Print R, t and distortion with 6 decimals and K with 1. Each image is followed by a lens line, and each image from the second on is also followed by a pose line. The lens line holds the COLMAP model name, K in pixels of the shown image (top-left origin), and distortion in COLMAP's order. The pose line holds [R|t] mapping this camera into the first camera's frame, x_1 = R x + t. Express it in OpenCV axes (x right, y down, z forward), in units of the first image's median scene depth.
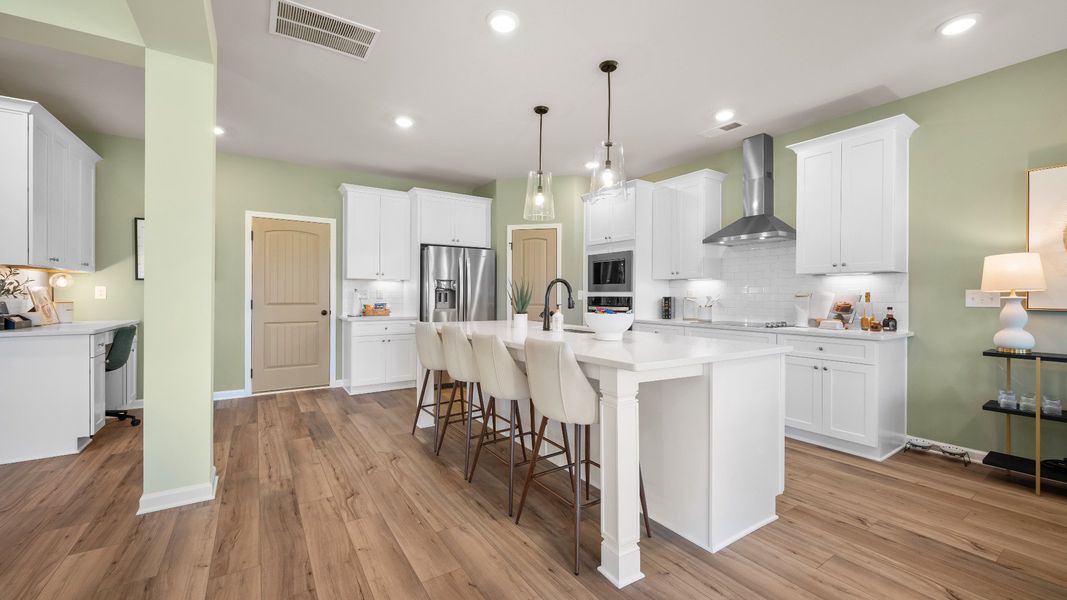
lens RADIAL K [[422.4, 0, 537.6], [0, 422.4, 295.9], [0, 0, 1]] dist [-0.000350, -0.000164]
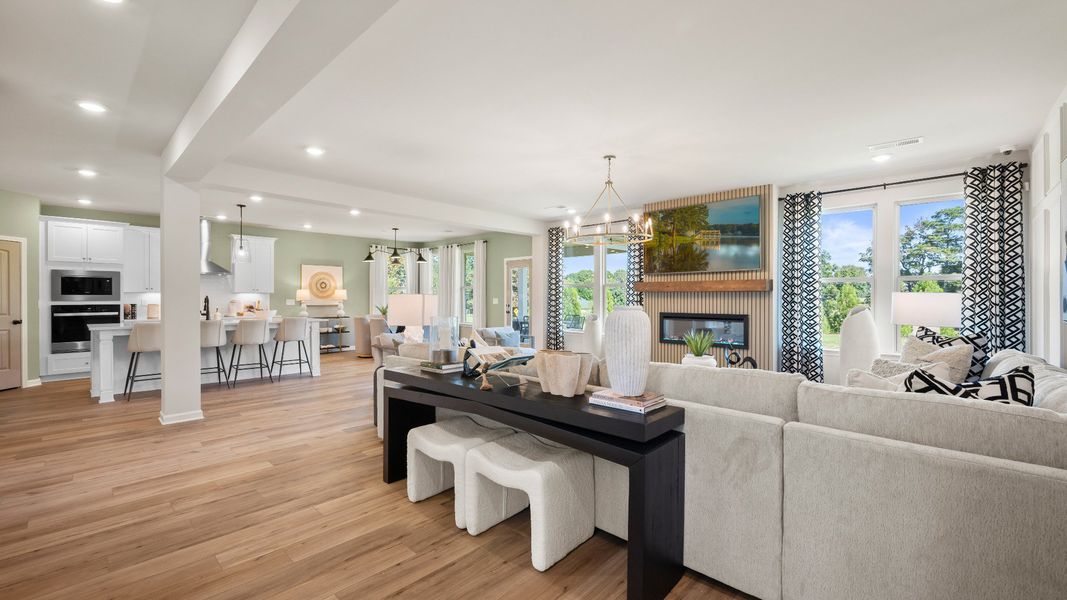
lens RADIAL K [[432.7, 0, 533.5], [0, 432.7, 300.0], [0, 0, 1]] dist [0.001728, 0.000101]
pose [[-0.218802, -0.010320, 0.975715, -2.205490], [0.000767, 0.999942, 0.010748, -0.040260], [-0.975769, 0.003100, -0.218781, -0.044745]]
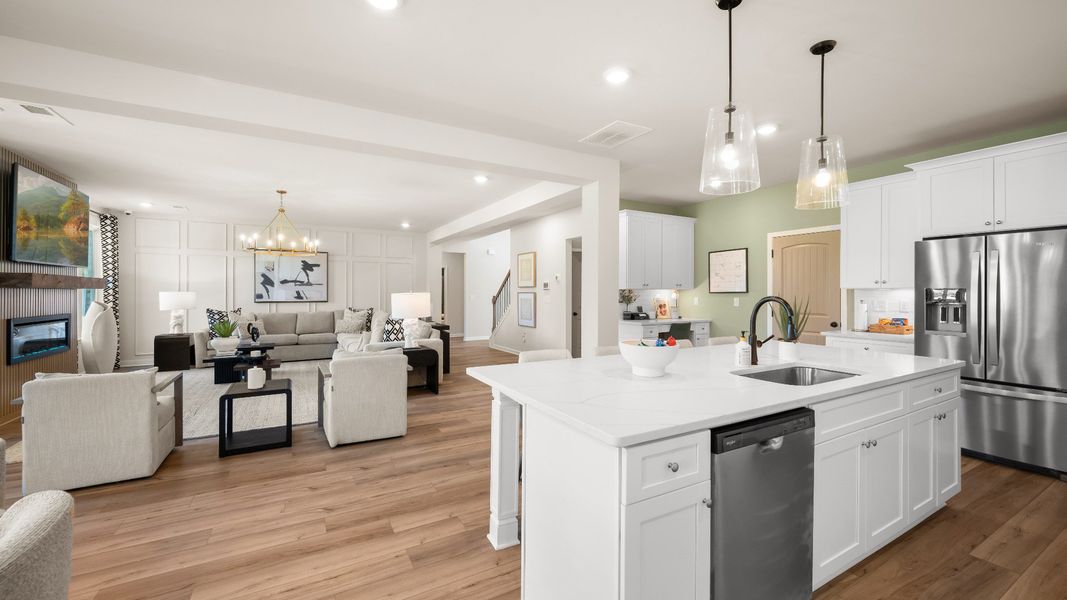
lens RADIAL K [[424.4, 0, 535.7], [0, 424.4, 288.8], [0, 0, 1]] dist [0.000997, 0.000318]
pose [[-0.075181, -0.012208, -0.997095, 0.790750], [-0.003024, 0.999923, -0.012015, -0.042575], [0.997165, 0.002112, -0.075212, 0.639008]]
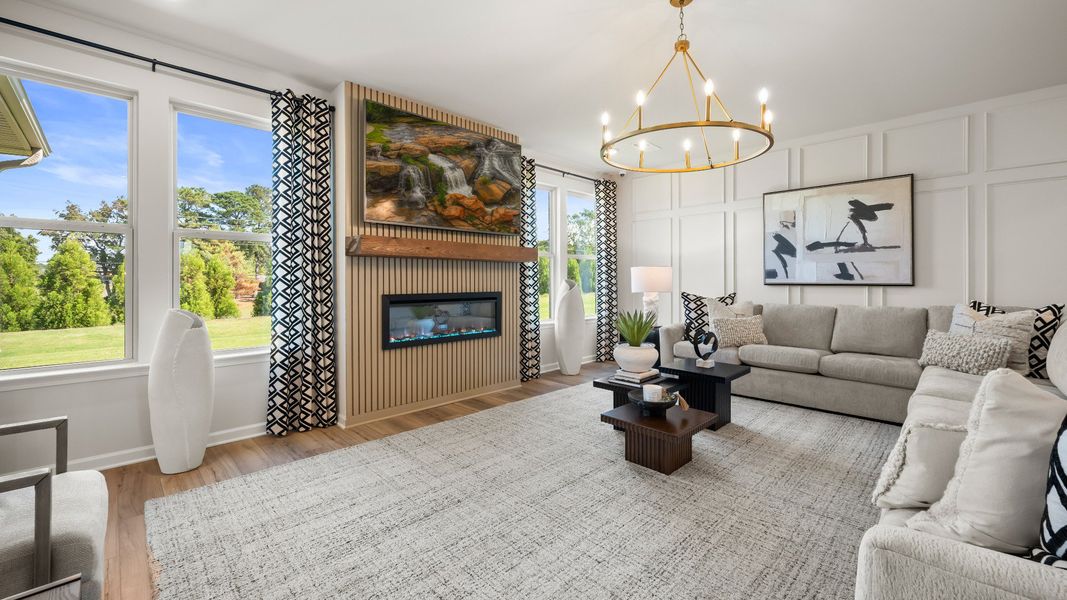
lens RADIAL K [[427.5, 0, 536.3], [0, 427.5, 279.5], [0, 0, 1]] dist [-0.002277, -0.000178]
pose [[-0.980965, -0.003801, -0.194149, -0.555698], [-0.003744, 0.999993, -0.000663, -0.000342], [0.194150, 0.000076, -0.980972, 0.076331]]
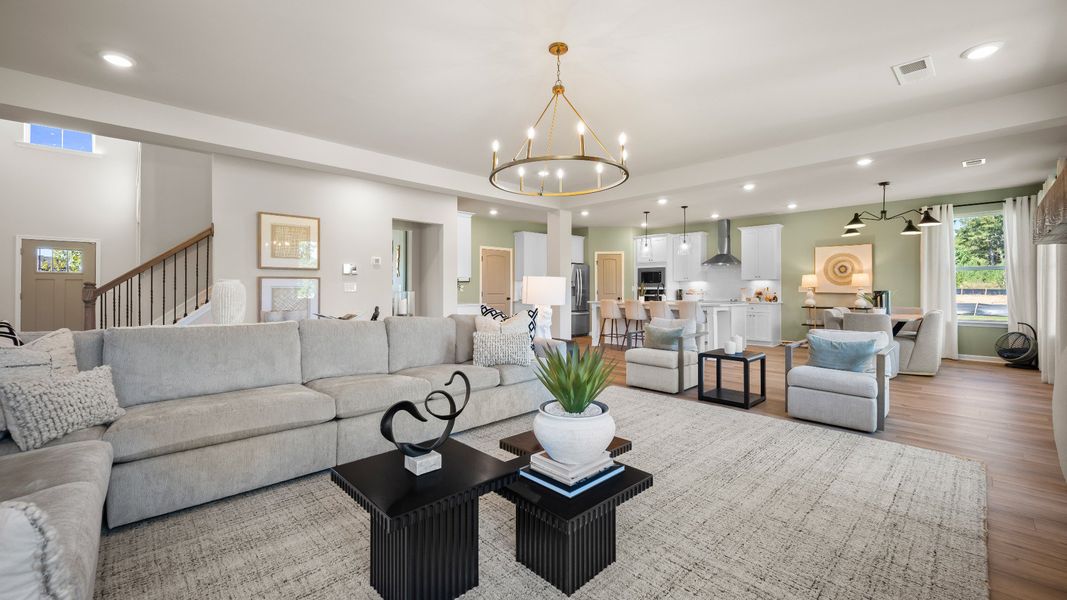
lens RADIAL K [[424.4, 0, 535.7], [0, 424.4, 288.8], [0, 0, 1]] dist [0.000997, 0.000318]
pose [[0.985312, -0.003714, 0.170726, -1.122630], [0.004053, 0.999990, -0.001642, 0.000172], [-0.170718, 0.002310, 0.985317, -1.395630]]
